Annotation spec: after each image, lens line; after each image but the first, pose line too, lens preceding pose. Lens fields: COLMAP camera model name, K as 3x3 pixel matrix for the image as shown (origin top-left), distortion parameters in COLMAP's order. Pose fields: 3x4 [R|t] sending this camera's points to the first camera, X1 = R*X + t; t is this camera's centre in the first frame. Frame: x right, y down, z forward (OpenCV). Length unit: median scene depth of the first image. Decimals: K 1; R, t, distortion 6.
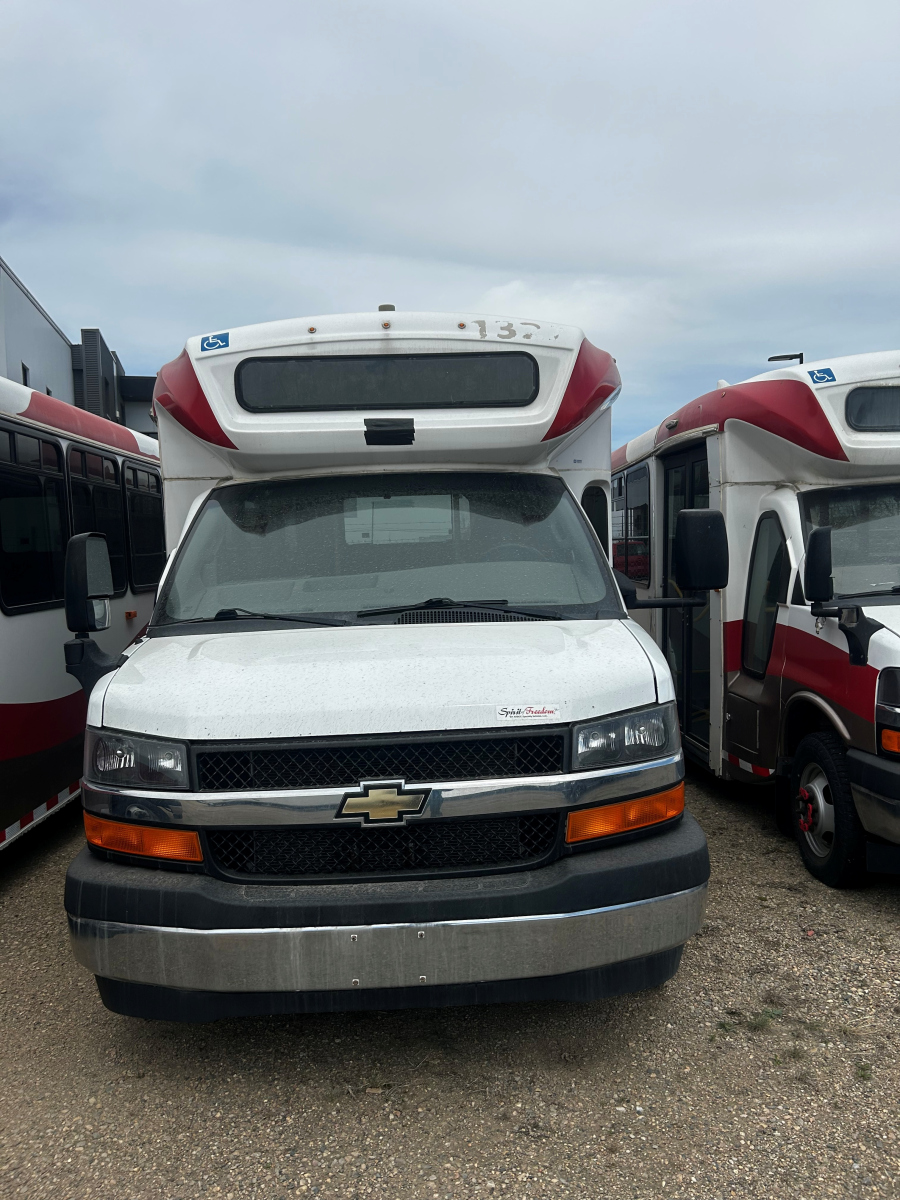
lens RADIAL K [[860.5, 0, 450.0], [0, 860.5, 600.0], [0, 0, 1]] dist [0.076196, -0.112594]
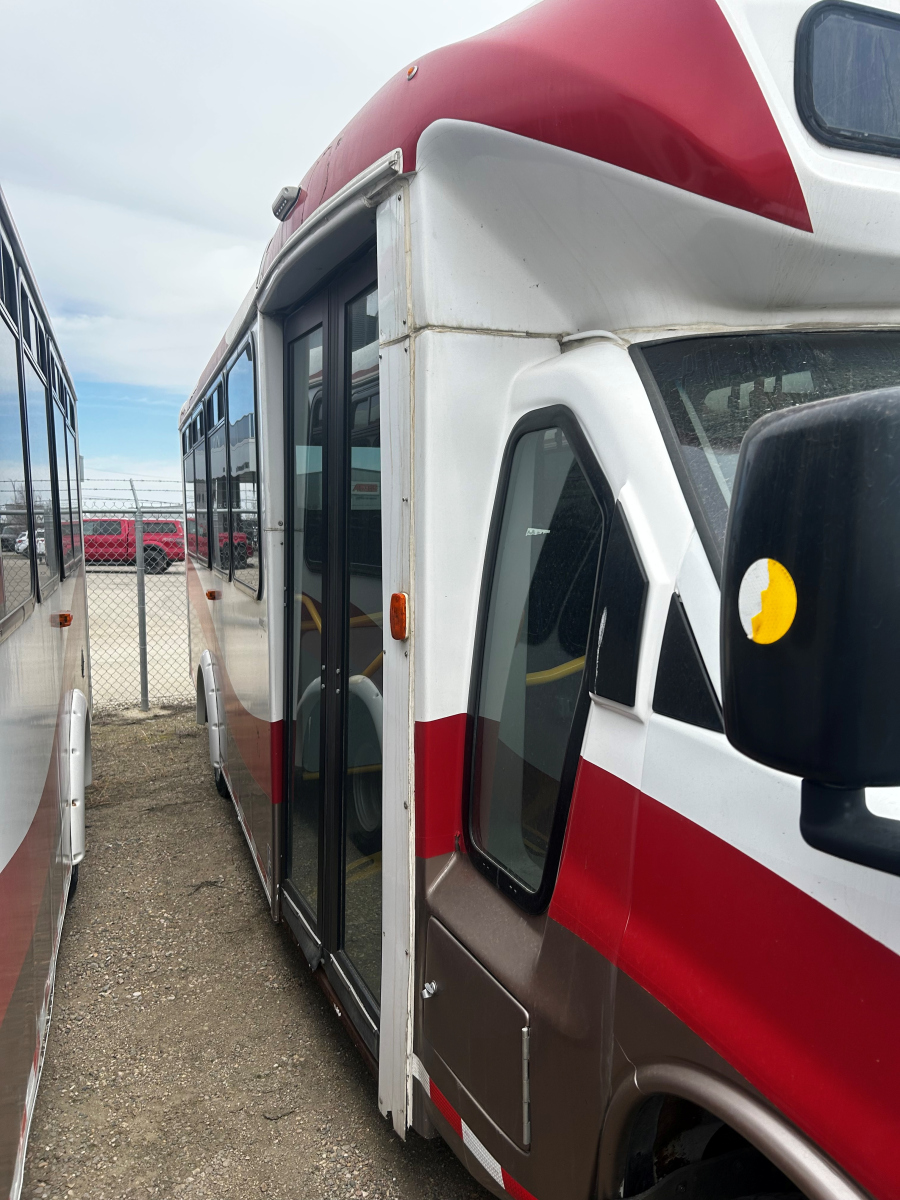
lens RADIAL K [[860.5, 0, 450.0], [0, 860.5, 600.0], [0, 0, 1]] dist [0.076196, -0.112594]
pose [[0.933958, -0.011774, 0.357190, 0.207628], [0.006610, 0.999855, 0.015673, -0.032024], [-0.357323, -0.012277, 0.933900, 0.680997]]
